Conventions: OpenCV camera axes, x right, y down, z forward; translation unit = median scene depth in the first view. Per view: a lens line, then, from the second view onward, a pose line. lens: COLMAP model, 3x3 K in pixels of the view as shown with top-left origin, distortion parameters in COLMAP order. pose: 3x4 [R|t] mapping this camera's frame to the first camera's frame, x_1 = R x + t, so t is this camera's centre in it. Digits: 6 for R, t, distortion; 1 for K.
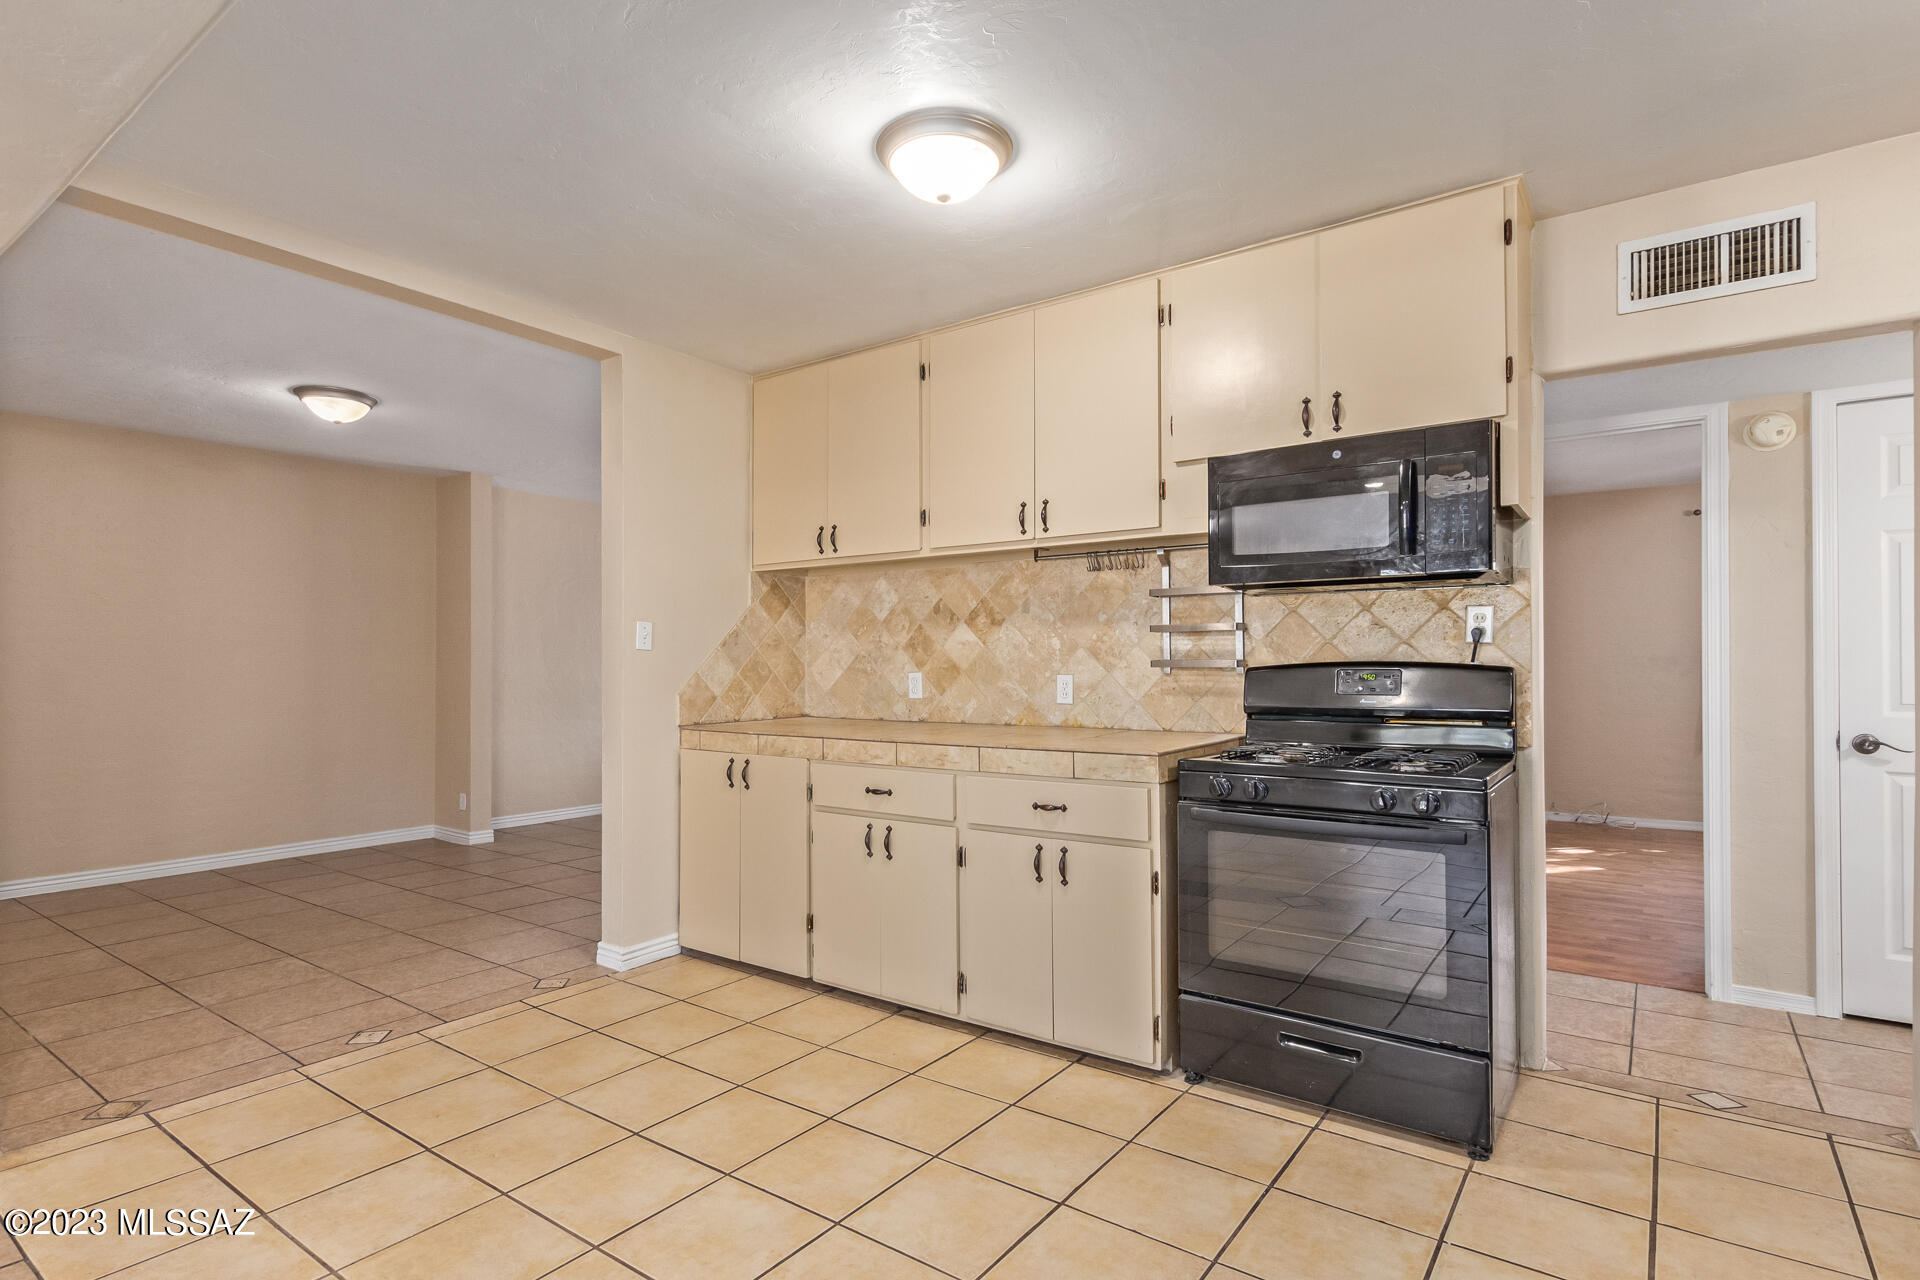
lens RADIAL K [[962.8, 0, 950.7], [0, 962.8, 653.3], [0, 0, 1]] dist [0.001078, 0.000653]
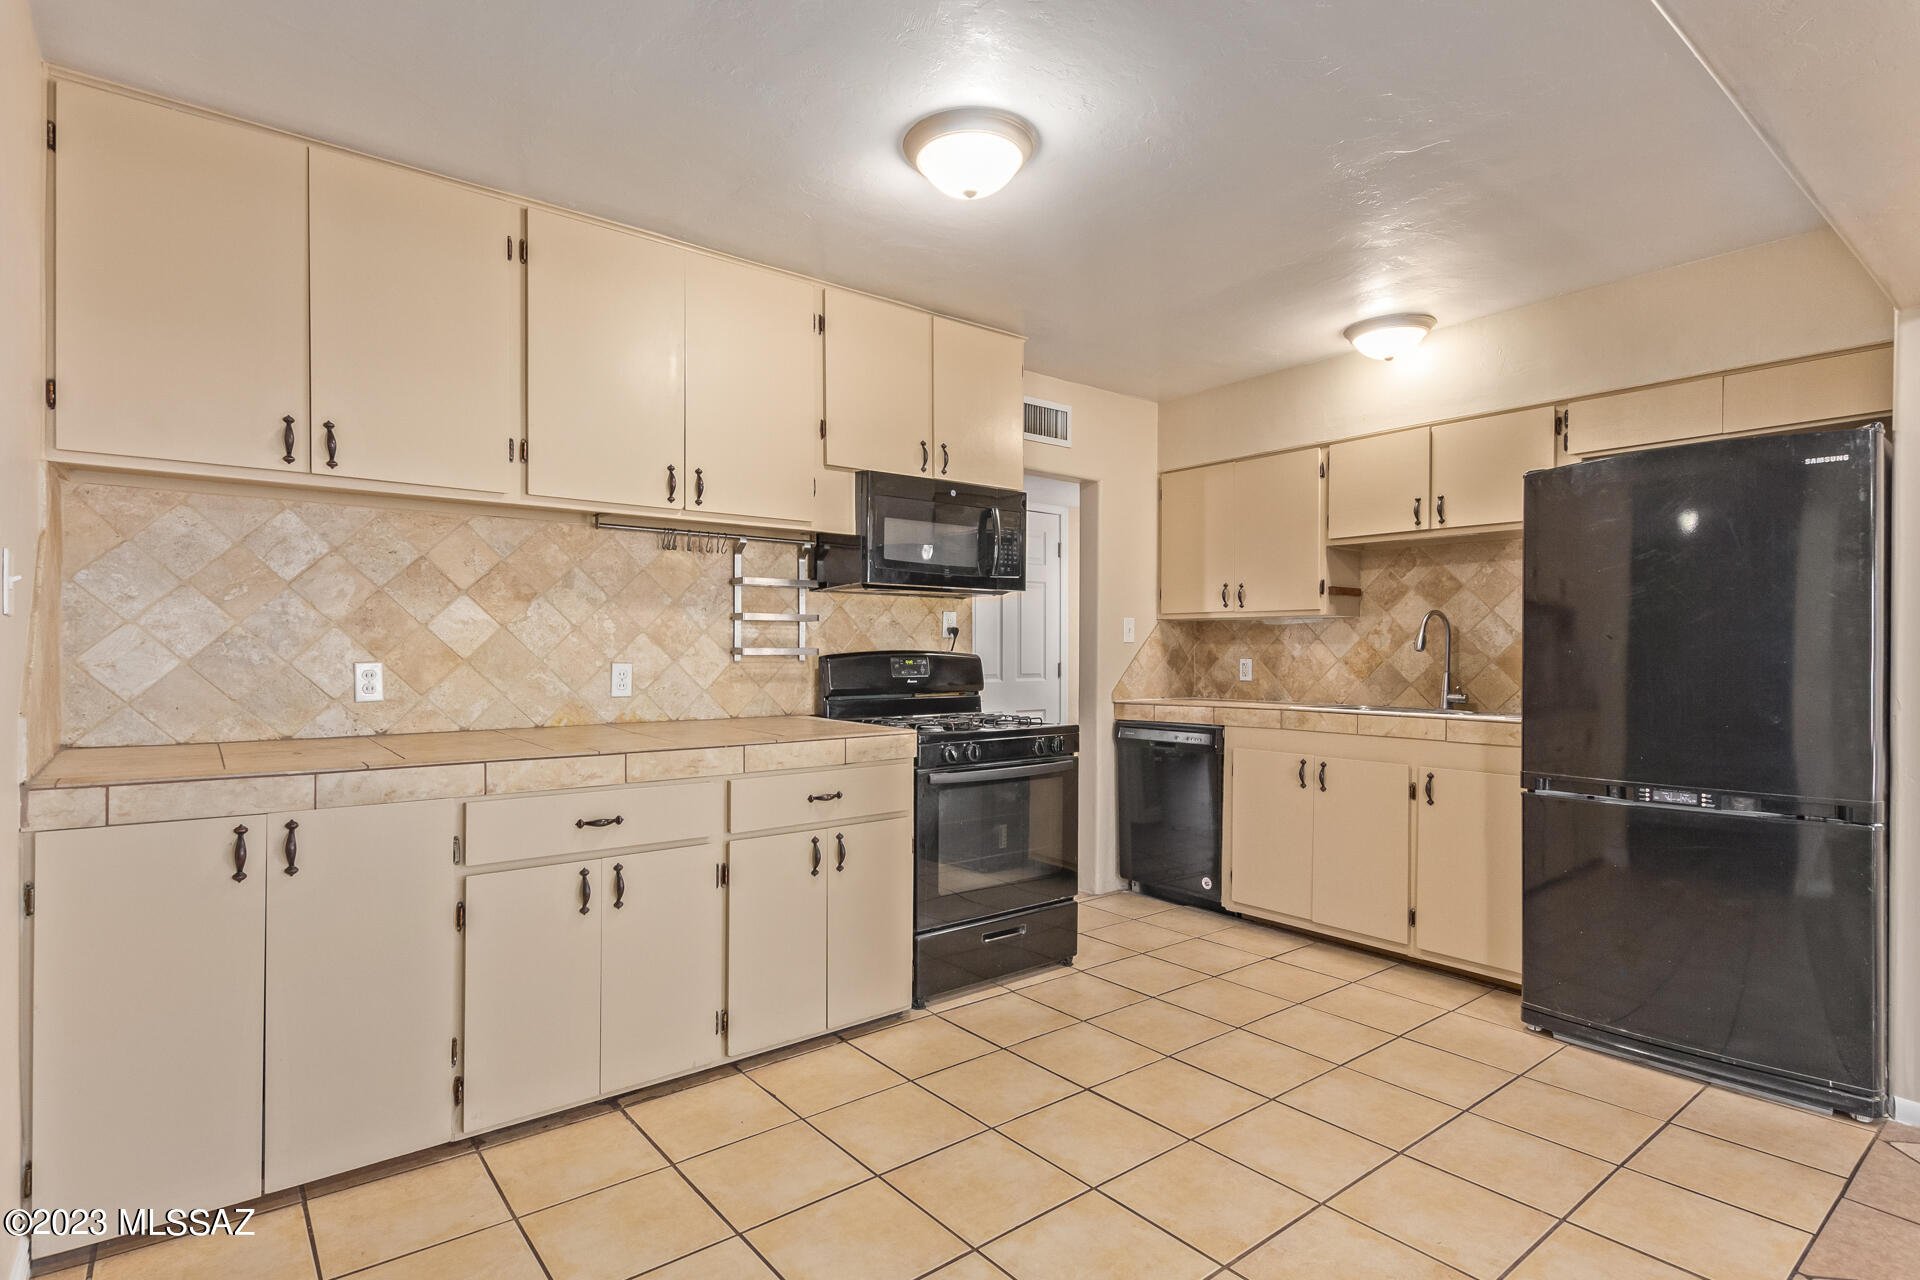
lens RADIAL K [[962.8, 0, 950.7], [0, 962.8, 653.3], [0, 0, 1]] dist [0.001078, 0.000653]
pose [[0.262119, 0.000927, 0.965035, -0.650654], [-0.015107, 0.999881, 0.003143, 0.005938], [-0.964917, -0.015403, 0.262102, 0.492985]]
